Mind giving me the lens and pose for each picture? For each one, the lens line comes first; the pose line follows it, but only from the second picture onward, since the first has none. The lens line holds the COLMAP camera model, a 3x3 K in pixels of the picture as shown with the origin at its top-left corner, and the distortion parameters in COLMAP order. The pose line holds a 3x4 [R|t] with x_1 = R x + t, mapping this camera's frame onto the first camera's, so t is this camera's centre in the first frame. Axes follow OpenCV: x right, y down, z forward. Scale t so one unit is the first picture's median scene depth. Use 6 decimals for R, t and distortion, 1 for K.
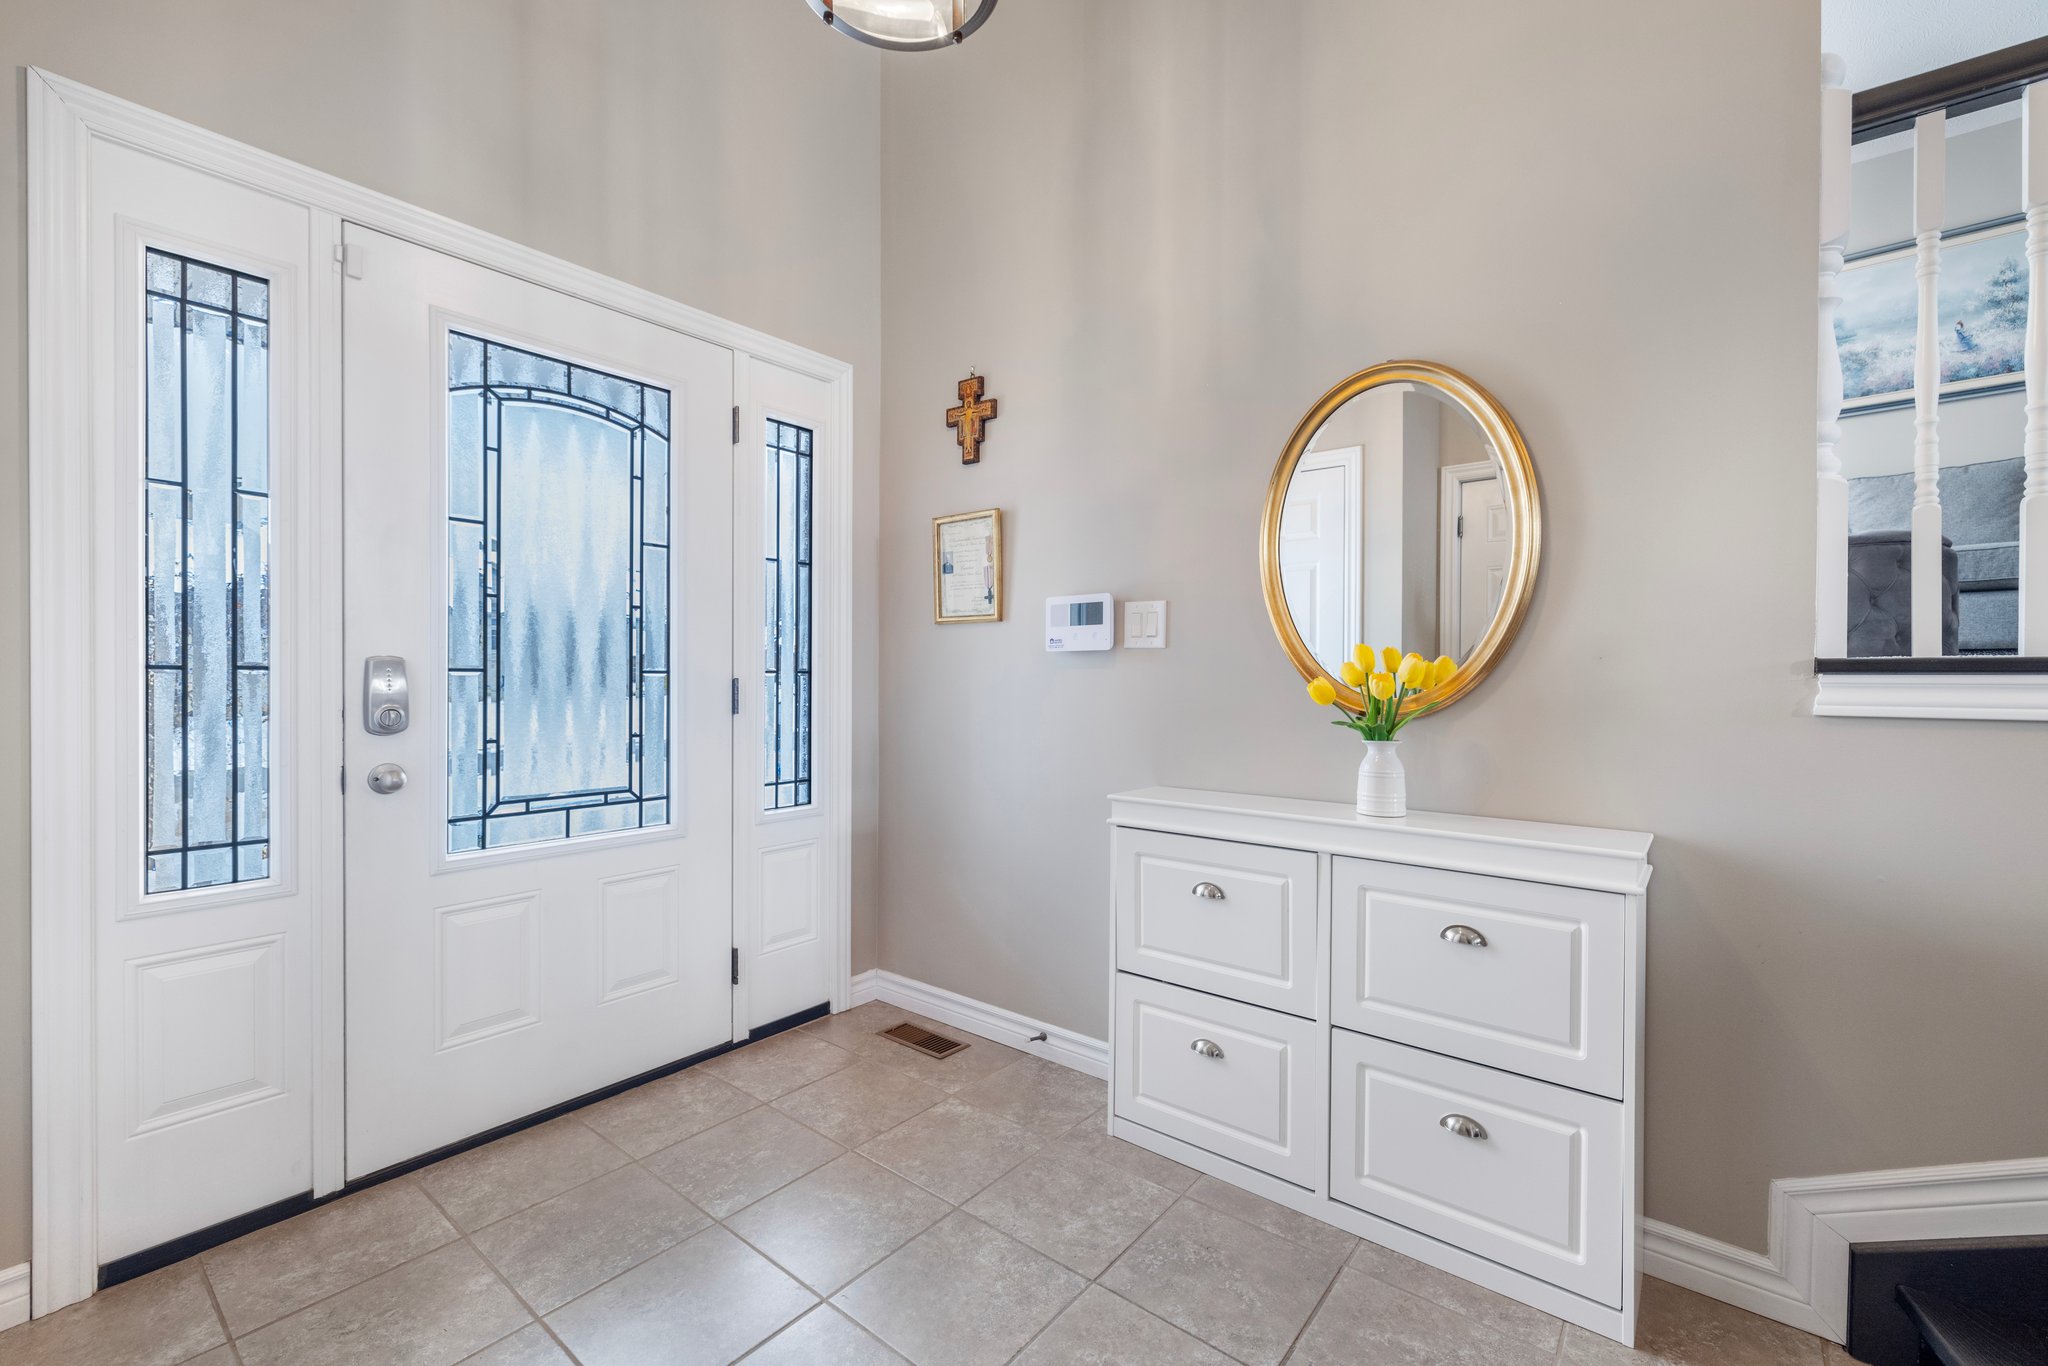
lens RADIAL K [[852.0, 0, 1023.6], [0, 852.0, 681.2], [0, 0, 1]] dist [-0.001099, -0.000138]
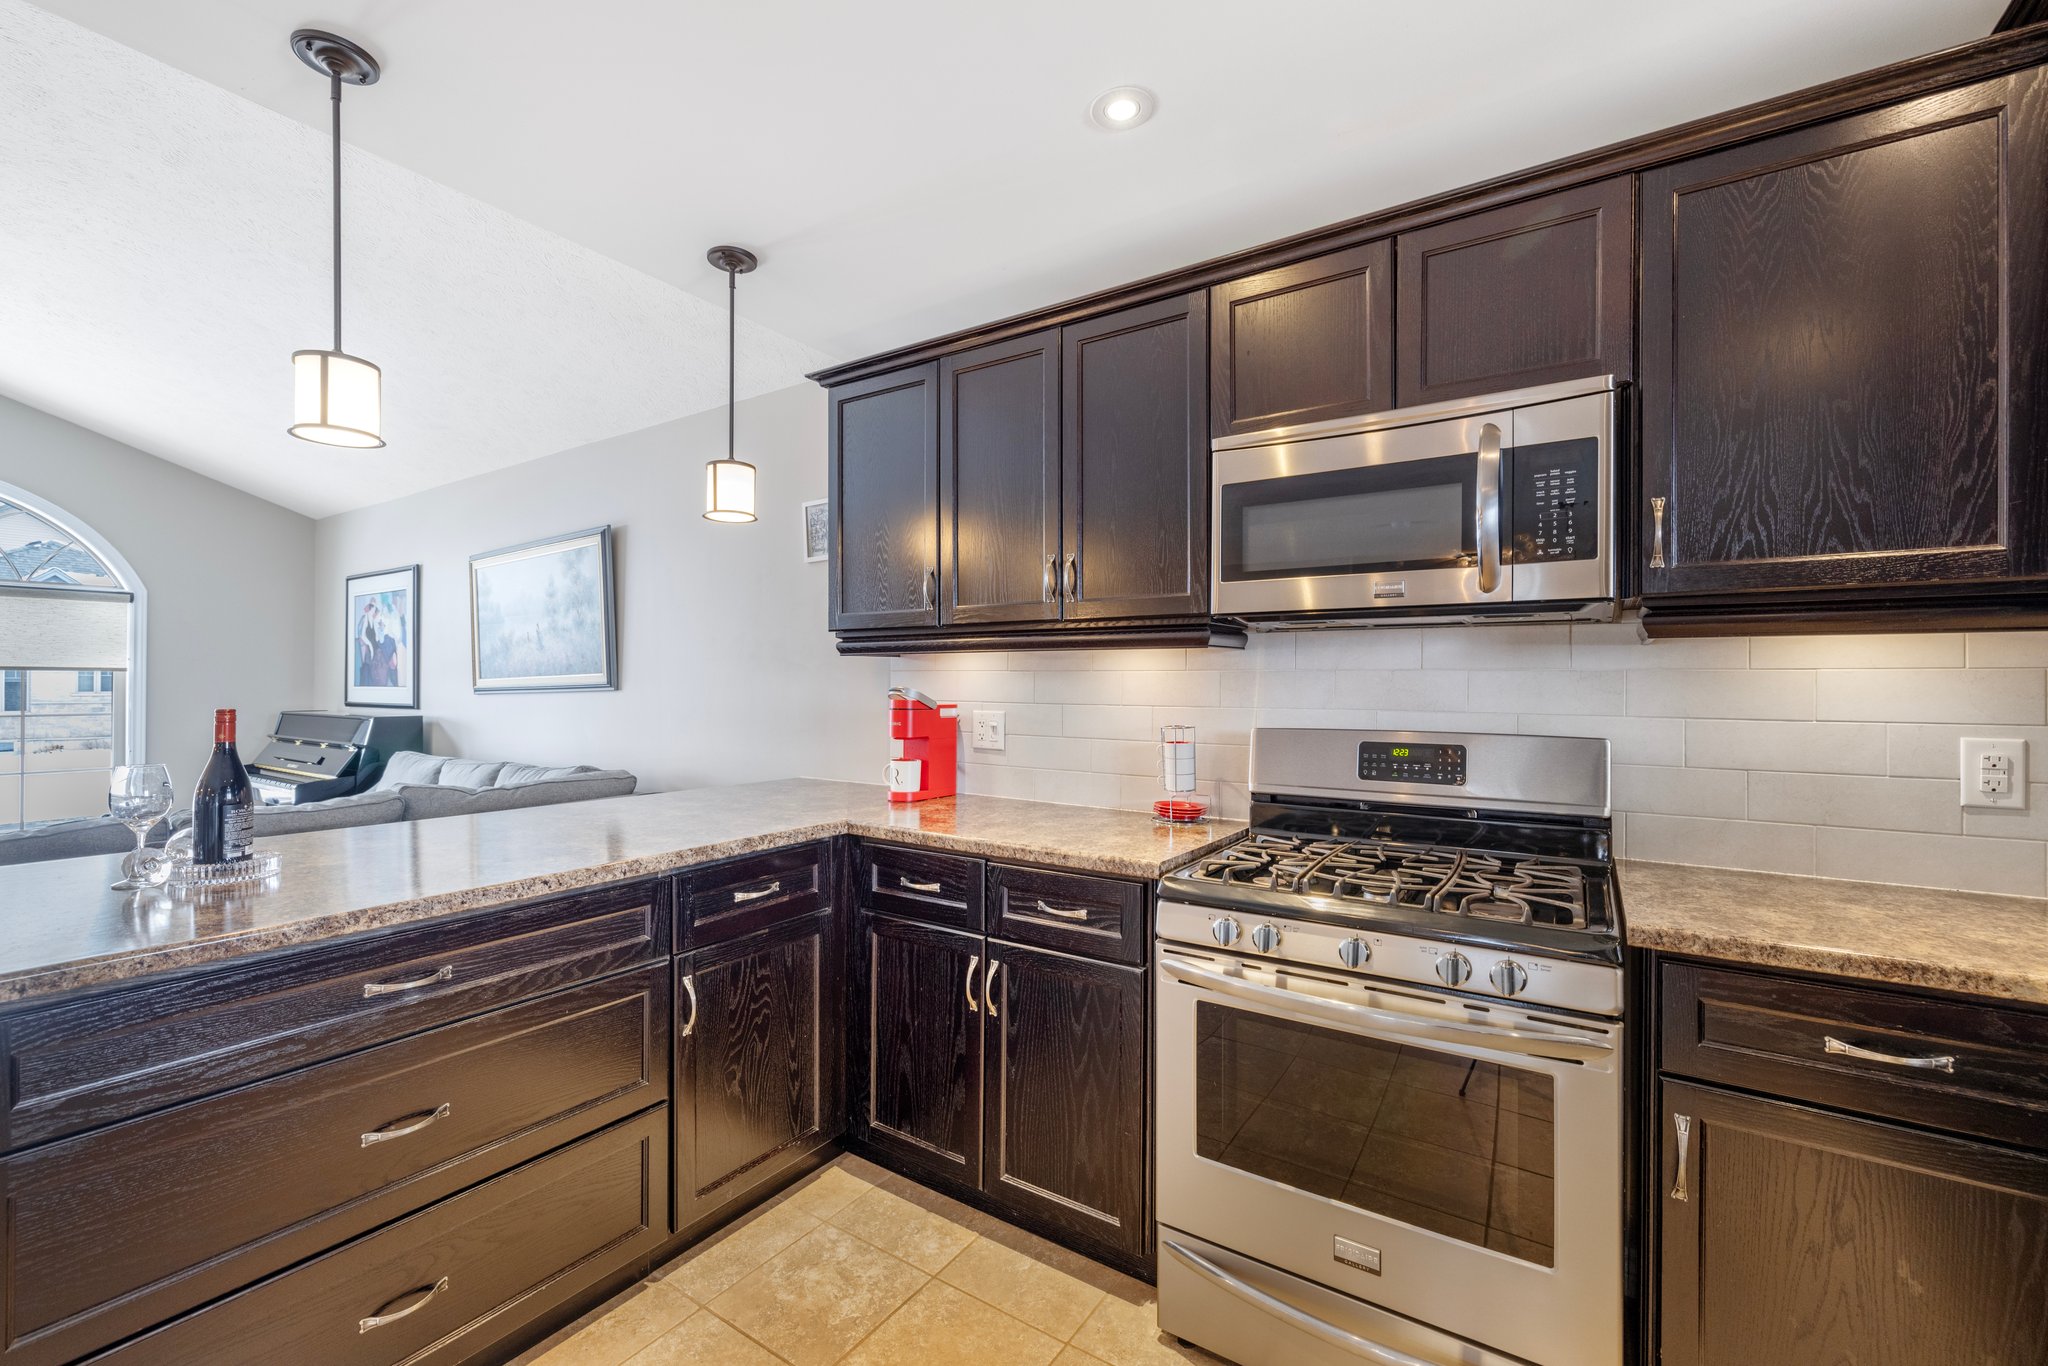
lens RADIAL K [[852.0, 0, 1024.5], [0, 852.0, 682.0], [0, 0, 1]] dist [-0.001099, -0.000138]
pose [[0.995674, 0.001685, 0.092896, 2.703087], [-0.000962, 0.999969, -0.007826, -0.556551], [-0.092907, 0.007703, 0.995645, -0.297438]]
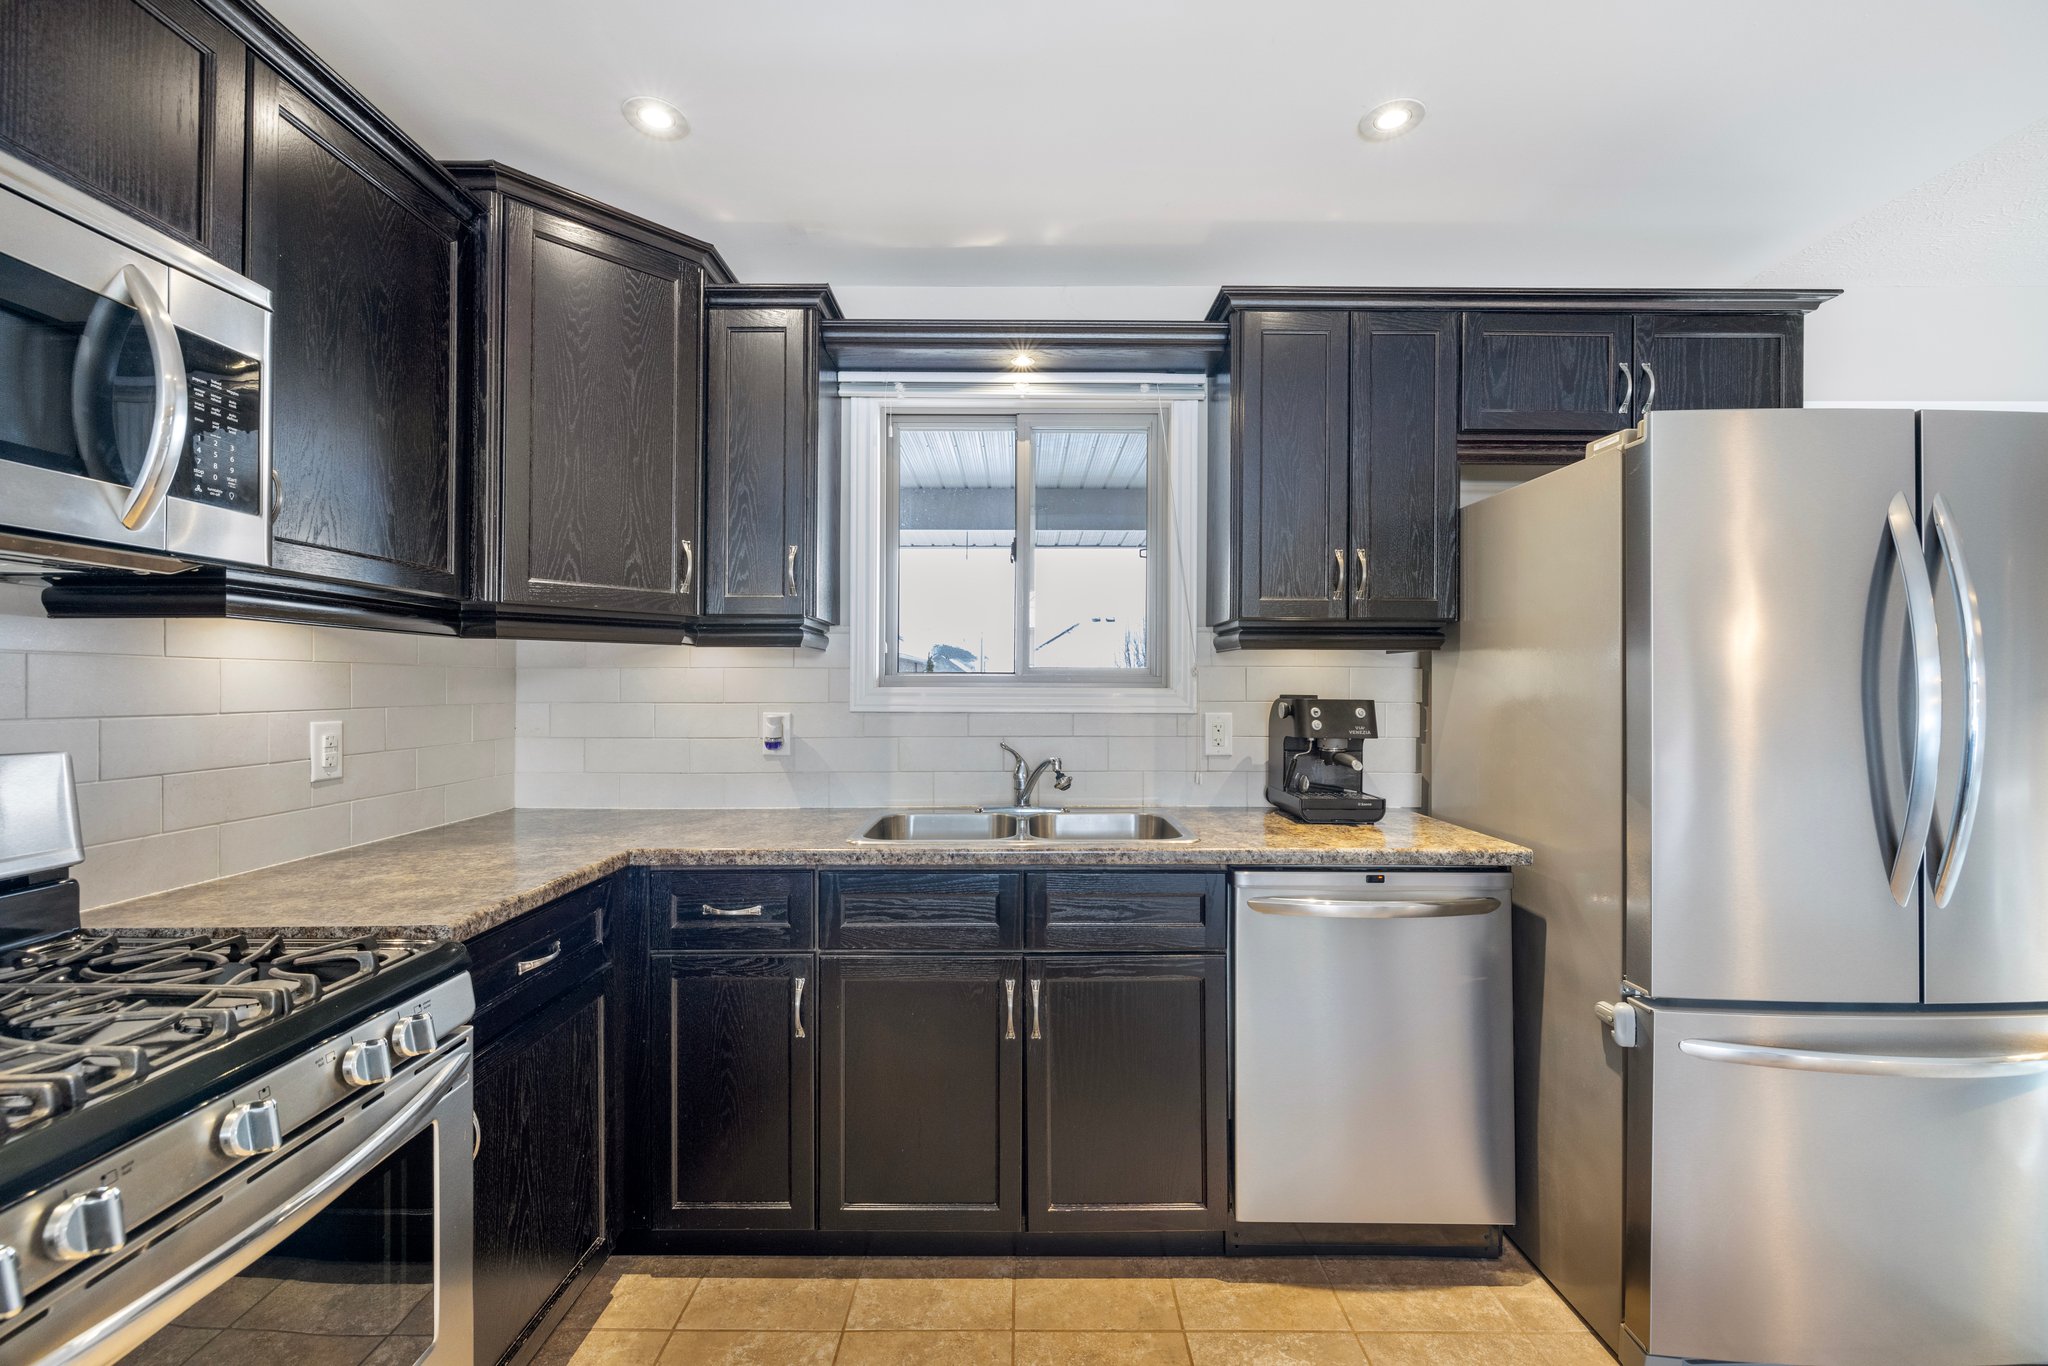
lens RADIAL K [[852.0, 0, 1023.2], [0, 852.0, 681.4], [0, 0, 1]] dist [-0.001099, -0.000138]
pose [[-0.626918, -0.002124, 0.779082, 2.504612], [-0.000863, 0.999998, 0.002032, -0.557522], [-0.779085, 0.000602, -0.626919, 0.280290]]
